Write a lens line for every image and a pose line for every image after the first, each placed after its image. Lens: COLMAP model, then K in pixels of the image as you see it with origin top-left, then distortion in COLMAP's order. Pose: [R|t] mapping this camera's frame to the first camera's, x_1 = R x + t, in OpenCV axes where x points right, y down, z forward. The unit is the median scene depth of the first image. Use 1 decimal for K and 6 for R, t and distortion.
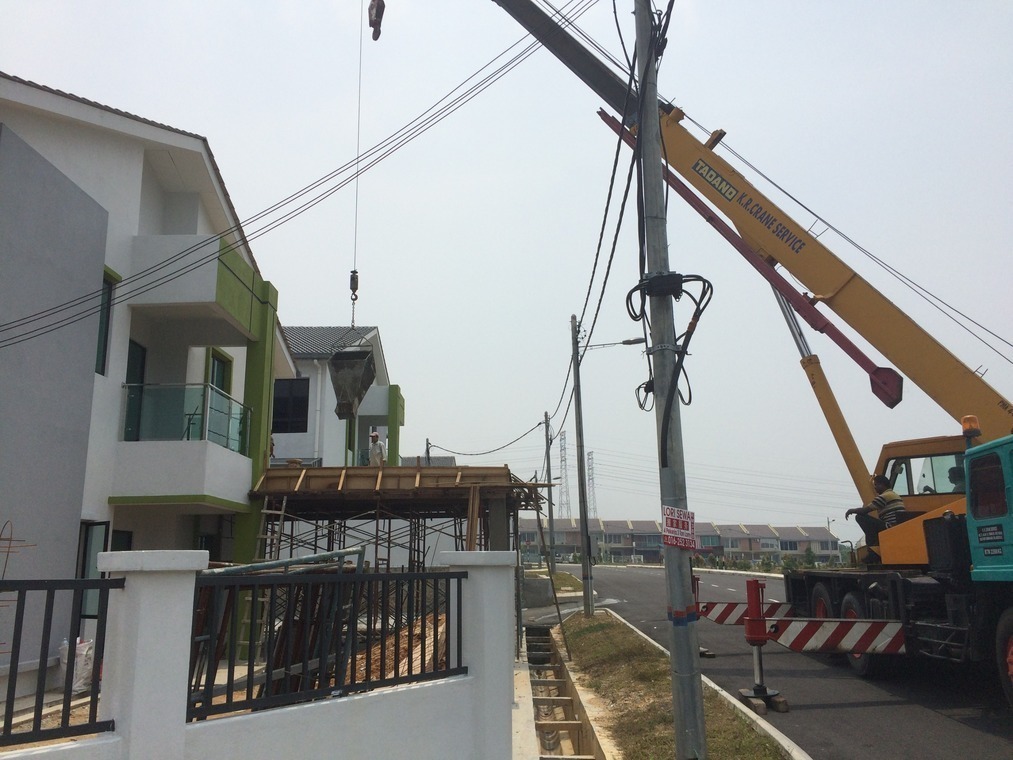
lens RADIAL K [[857.9, 0, 506.5], [0, 857.9, 380.0], [0, 0, 1]] dist [0.087852, -0.124331]
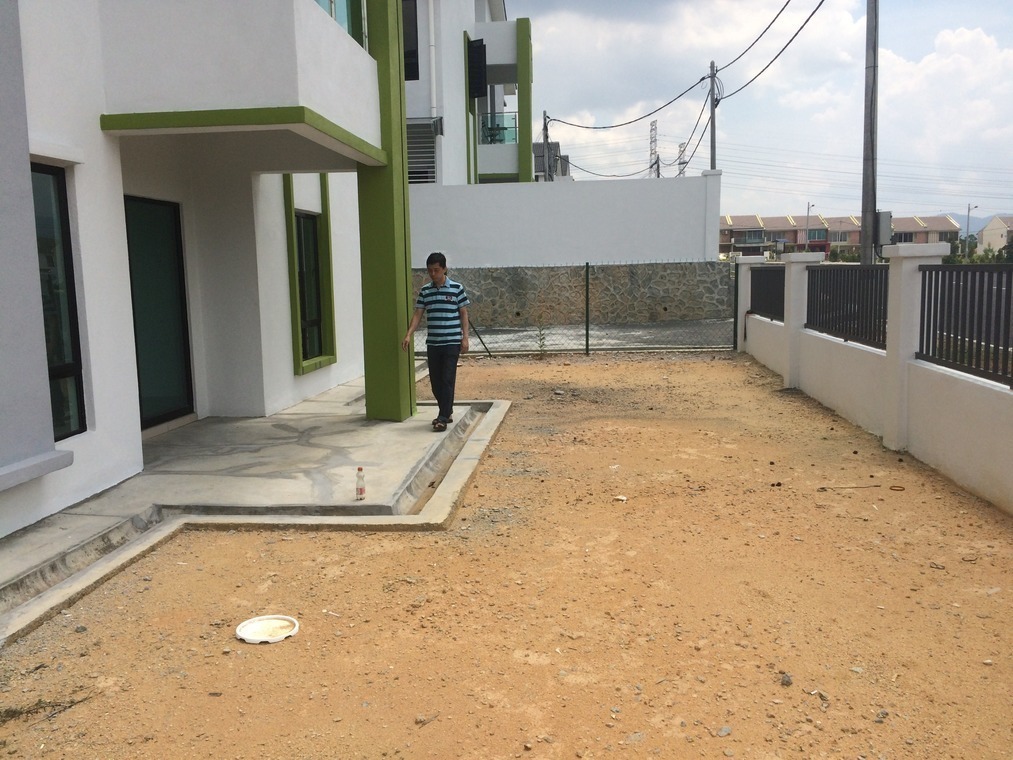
lens RADIAL K [[854.7, 0, 505.6], [0, 854.7, 370.3], [0, 0, 1]] dist [0.113532, -0.173811]
pose [[0.995909, -0.000700, -0.090356, -0.096920], [0.030243, 0.944876, 0.326028, 0.057266], [0.085147, -0.327427, 0.941032, 0.259215]]
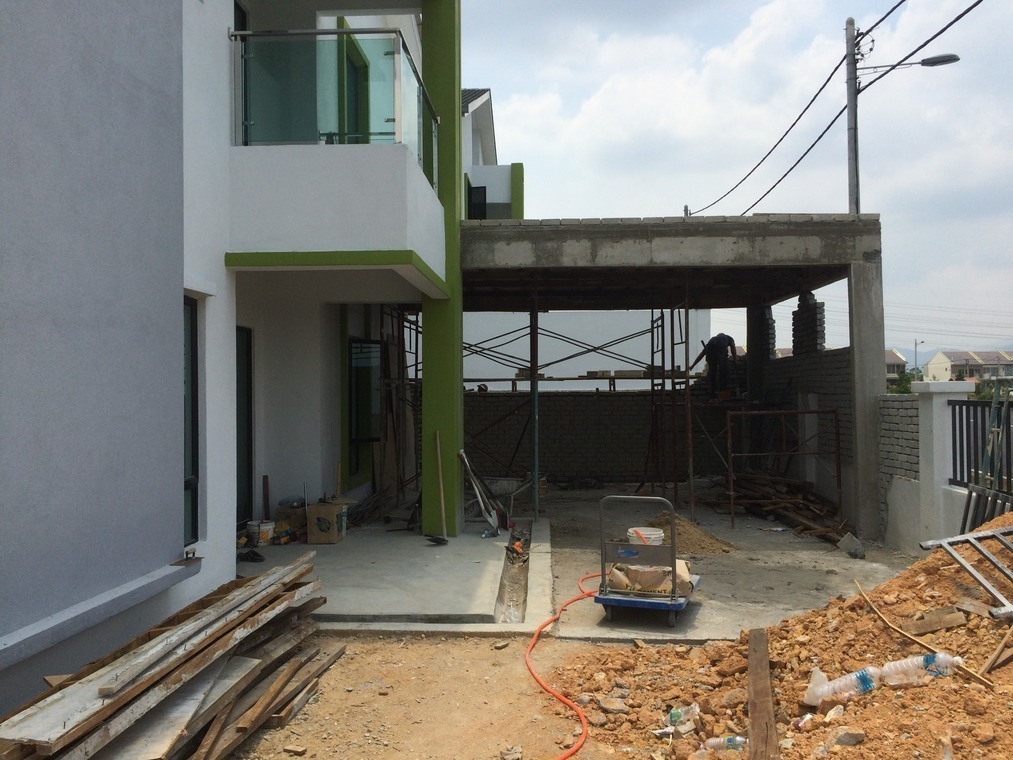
lens RADIAL K [[849.0, 0, 497.9], [0, 849.0, 374.2], [0, 0, 1]] dist [0.088569, -0.120673]
pose [[0.998661, 0.006875, -0.051272, -0.129846], [0.003277, 0.980728, 0.195350, 0.051356], [0.051627, -0.195256, 0.979392, 0.238544]]
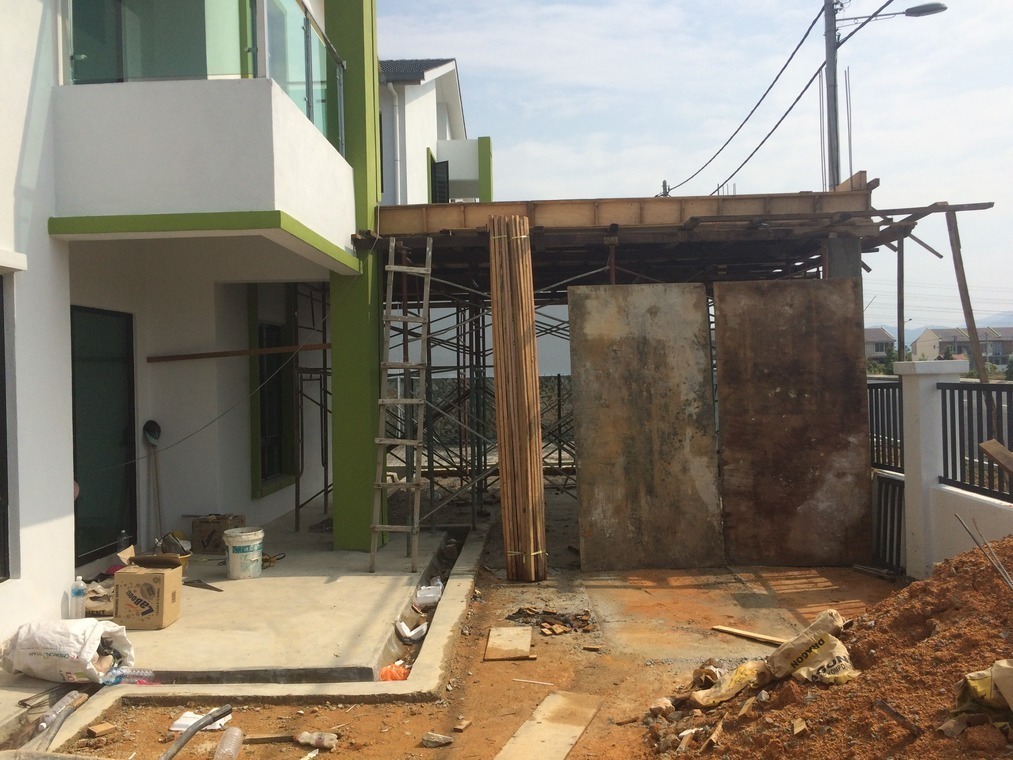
lens RADIAL K [[848.5, 0, 506.5], [0, 848.5, 380.0], [0, 0, 1]] dist [0.083285, -0.092549]
pose [[0.999392, -0.011807, -0.032803, -0.109025], [0.018693, 0.975700, 0.218313, 0.059935], [0.029429, -0.218793, 0.975327, 0.283521]]
